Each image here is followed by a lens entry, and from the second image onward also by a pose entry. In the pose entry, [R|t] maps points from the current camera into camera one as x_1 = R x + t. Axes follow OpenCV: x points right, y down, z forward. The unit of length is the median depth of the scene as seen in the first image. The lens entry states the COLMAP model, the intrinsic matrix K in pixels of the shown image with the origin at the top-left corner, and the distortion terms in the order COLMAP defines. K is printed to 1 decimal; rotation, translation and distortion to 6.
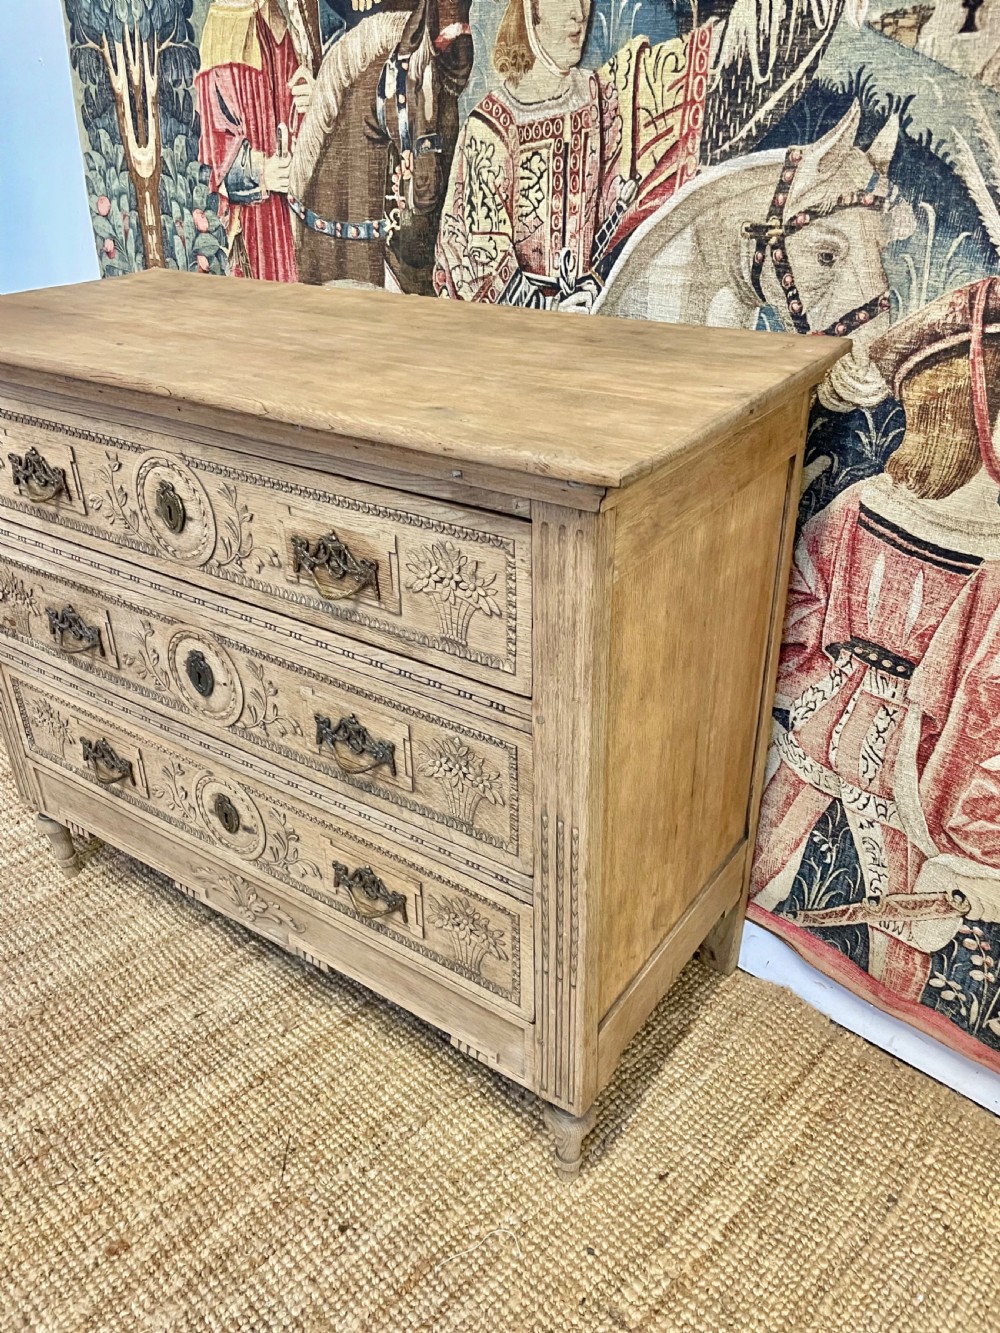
lens RADIAL K [[1014.2, 0, 489.6], [0, 1014.2, 675.6], [0, 0, 1]] dist [0.086244, -0.123642]
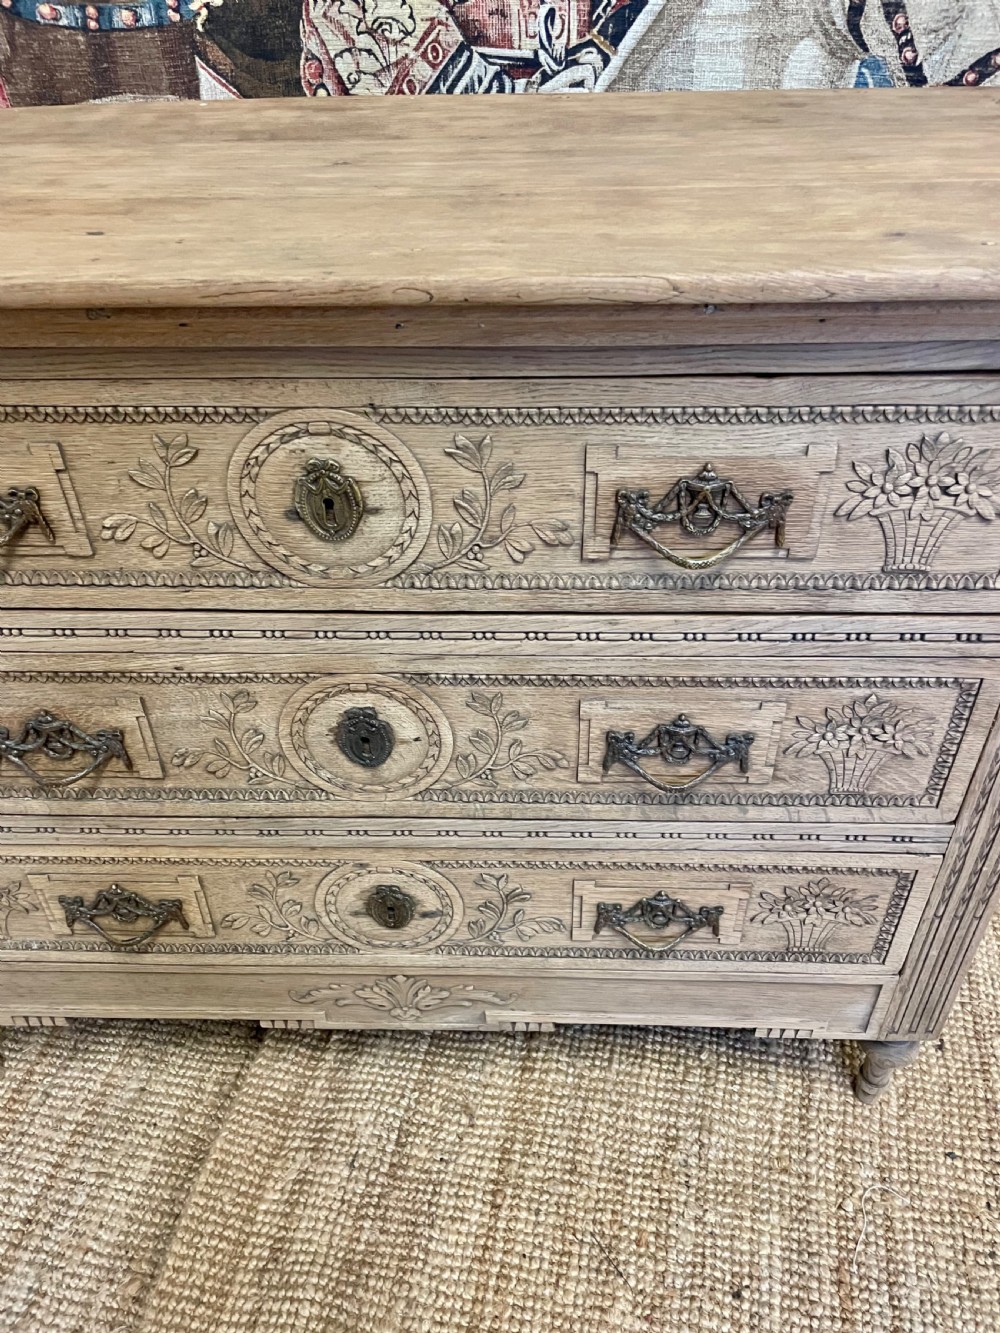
lens RADIAL K [[1014.2, 0, 504.1], [0, 1014.2, 677.3], [0, 0, 1]] dist [0.086244, -0.123642]
pose [[0.835972, -0.345210, 0.426592, -0.437211], [0.275843, 0.936349, 0.217165, -0.143411], [-0.474407, -0.063871, 0.877986, 0.359556]]
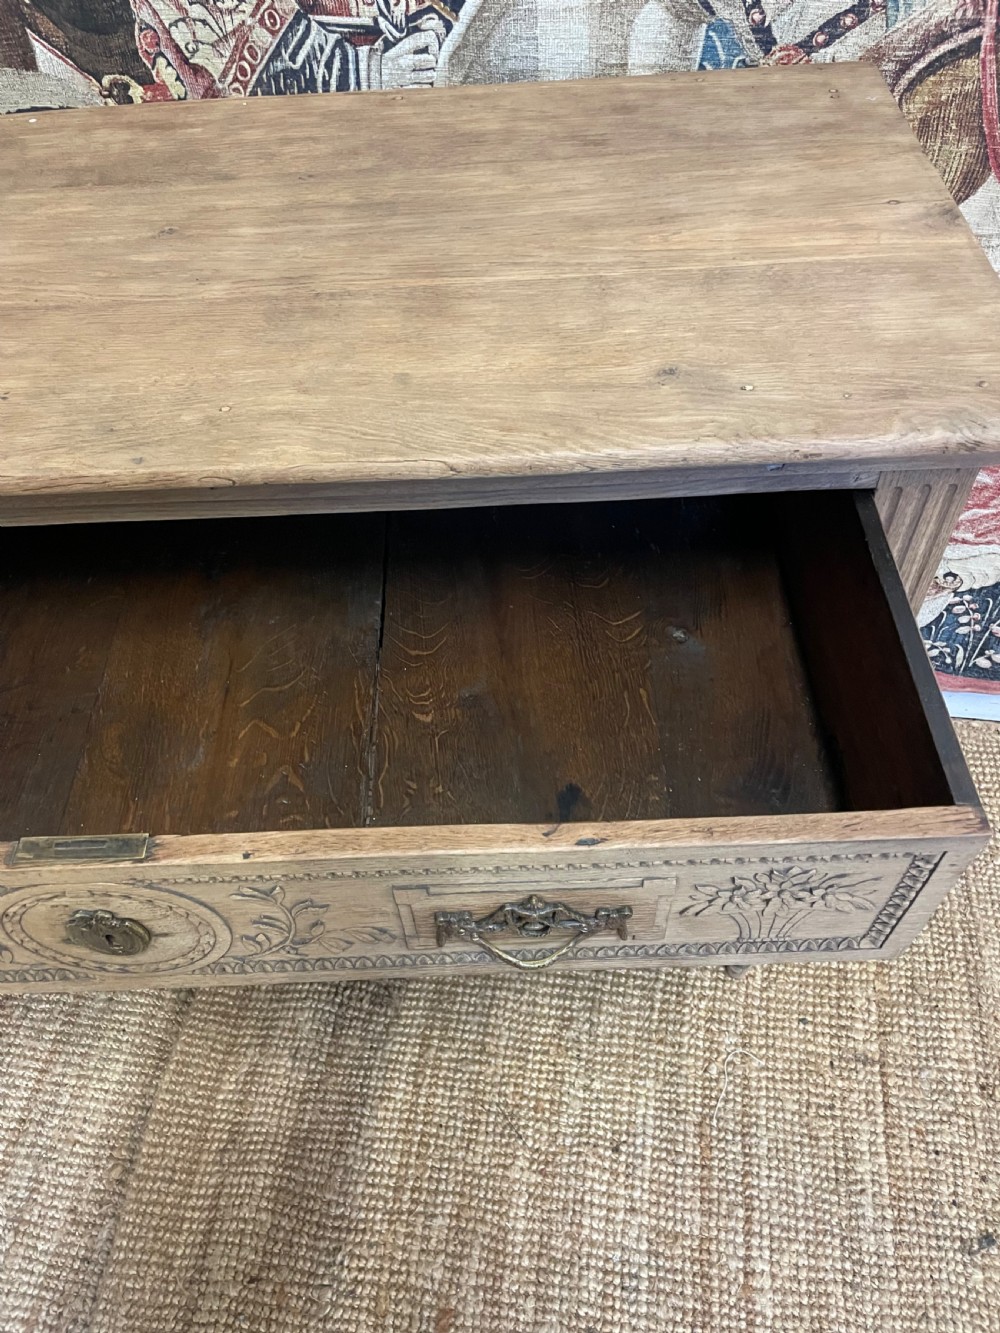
lens RADIAL K [[1014.2, 0, 493.1], [0, 1014.2, 660.0], [0, 0, 1]] dist [0.086244, -0.123642]
pose [[0.809975, -0.468614, 0.352620, -0.335988], [0.319141, 0.856641, 0.405359, -0.285256], [-0.492026, -0.215795, 0.843412, 0.289573]]
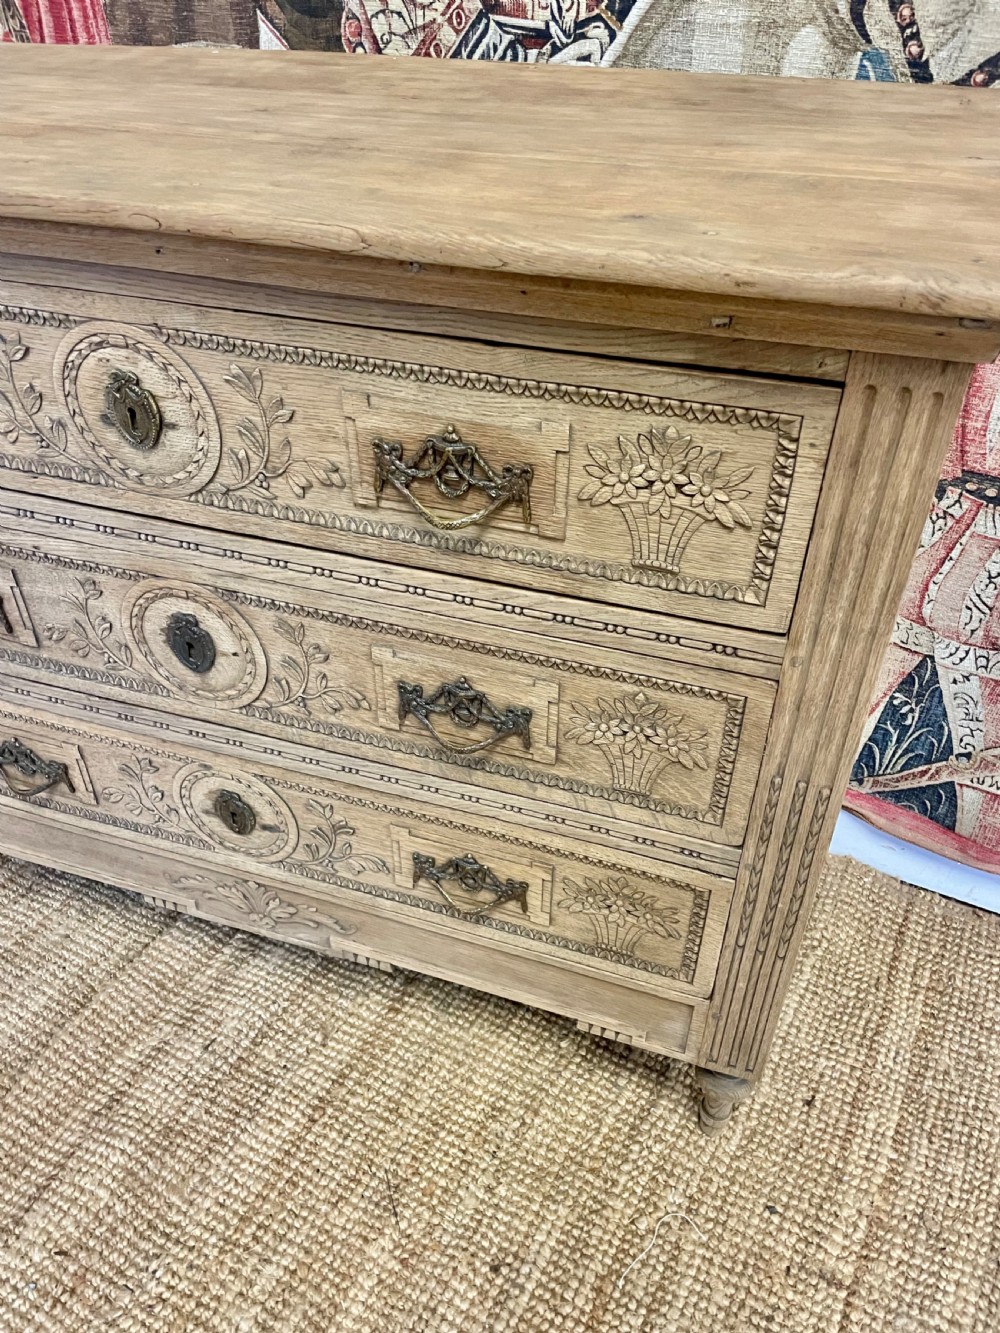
lens RADIAL K [[1014.2, 0, 493.9], [0, 1014.2, 676.8], [0, 0, 1]] dist [0.086244, -0.123642]
pose [[0.958481, -0.172028, 0.227420, -0.228511], [0.130779, 0.973900, 0.185513, -0.076816], [-0.253398, -0.148069, 0.955963, 0.249055]]
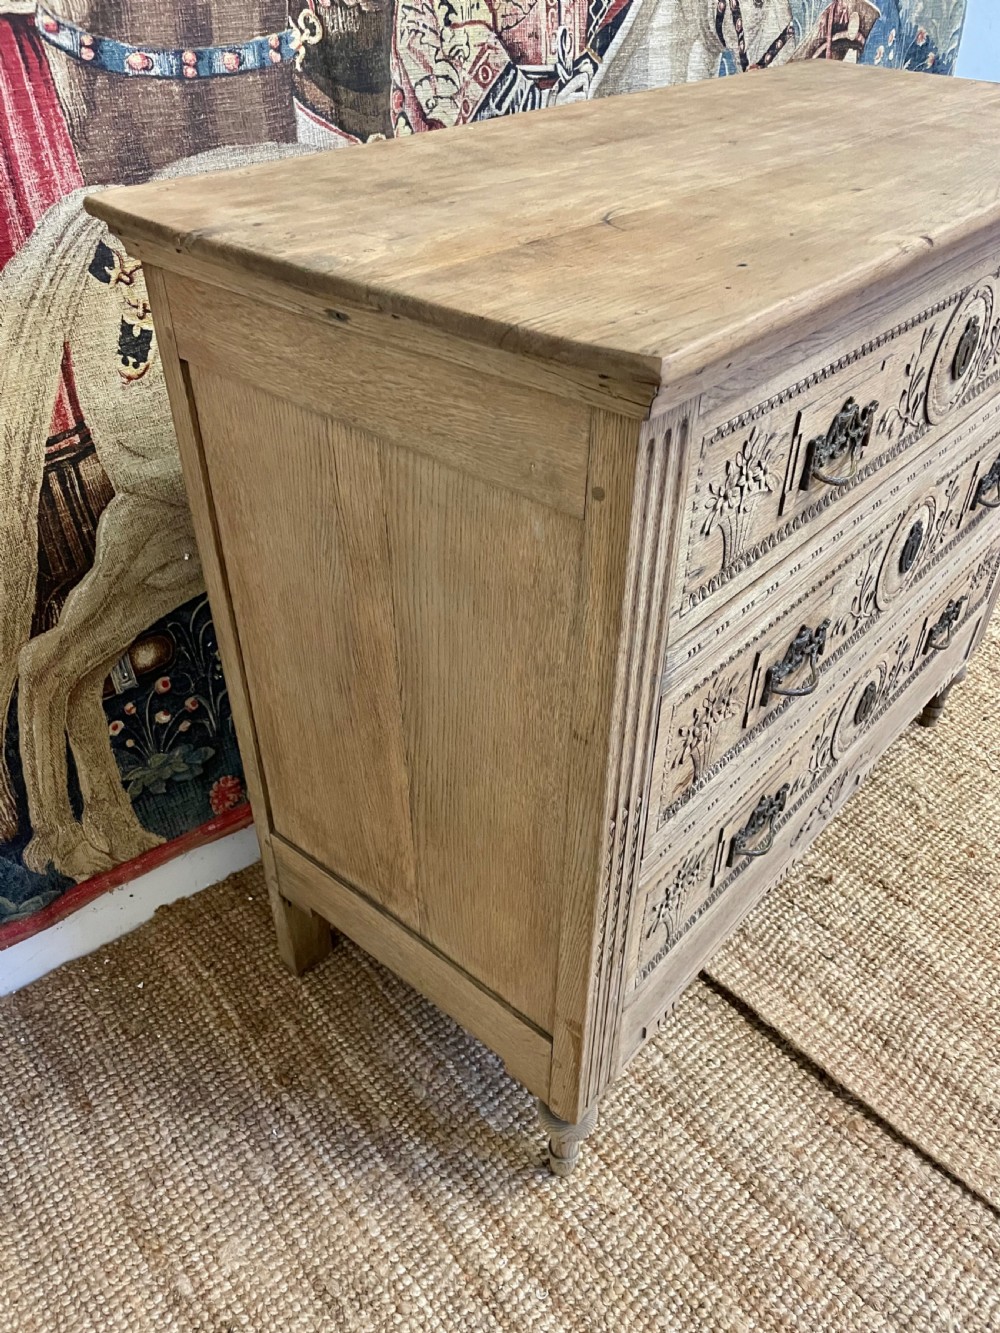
lens RADIAL K [[1014.2, 0, 502.5], [0, 1014.2, 678.8], [0, 0, 1]] dist [0.086244, -0.123642]
pose [[0.091933, -0.584852, 0.805913, -1.003495], [0.479825, 0.735200, 0.478800, -0.467375], [-0.872535, 0.342679, 0.348216, 0.959073]]
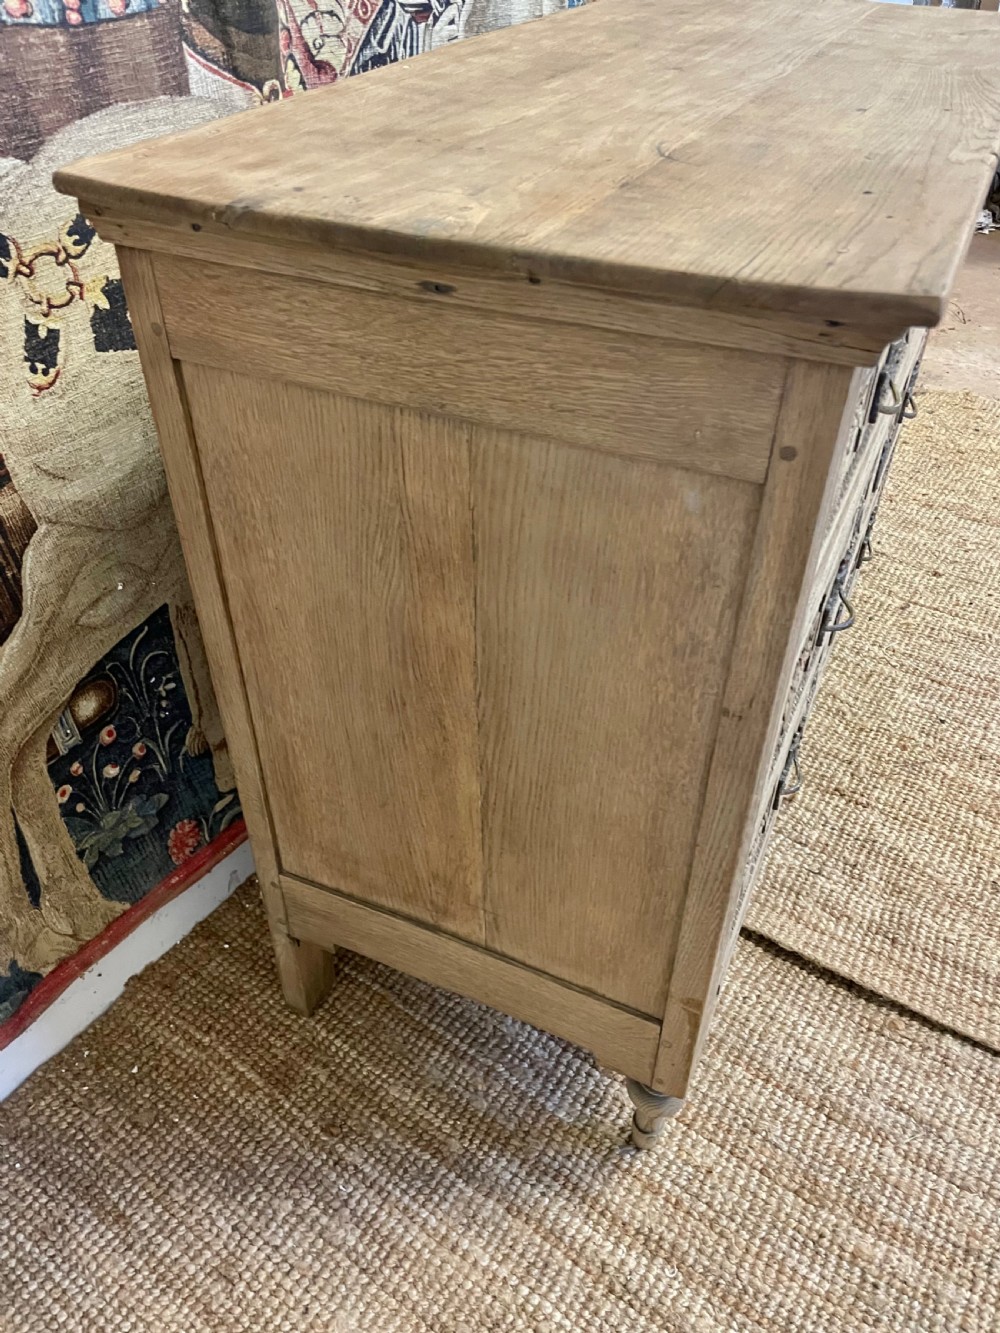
lens RADIAL K [[1014.2, 0, 502.2], [0, 1014.2, 678.2], [0, 0, 1]] dist [0.086244, -0.123642]
pose [[-0.186431, -0.609959, 0.770191, -0.943824], [0.477534, 0.628844, 0.613609, -0.545665], [-0.858606, 0.482188, 0.174040, 1.122921]]
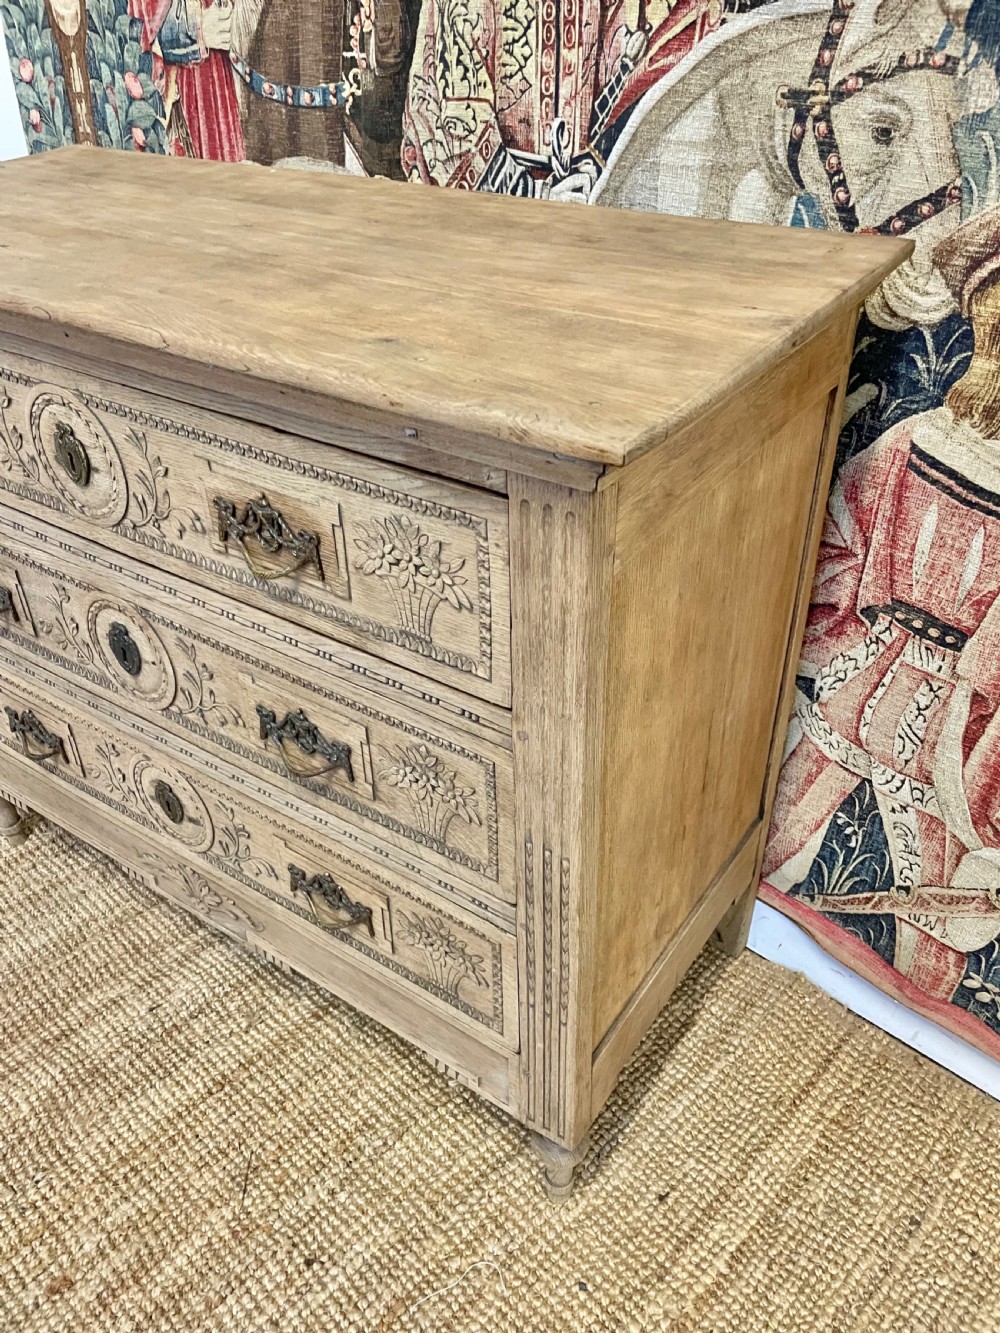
lens RADIAL K [[1014.2, 0, 496.6], [0, 1014.2, 677.5], [0, 0, 1]] dist [0.086244, -0.123642]
pose [[0.999960, -0.005427, 0.007125, 0.016774], [0.004642, 0.994365, 0.105912, -0.062062], [-0.007659, -0.105875, 0.994350, 0.140485]]
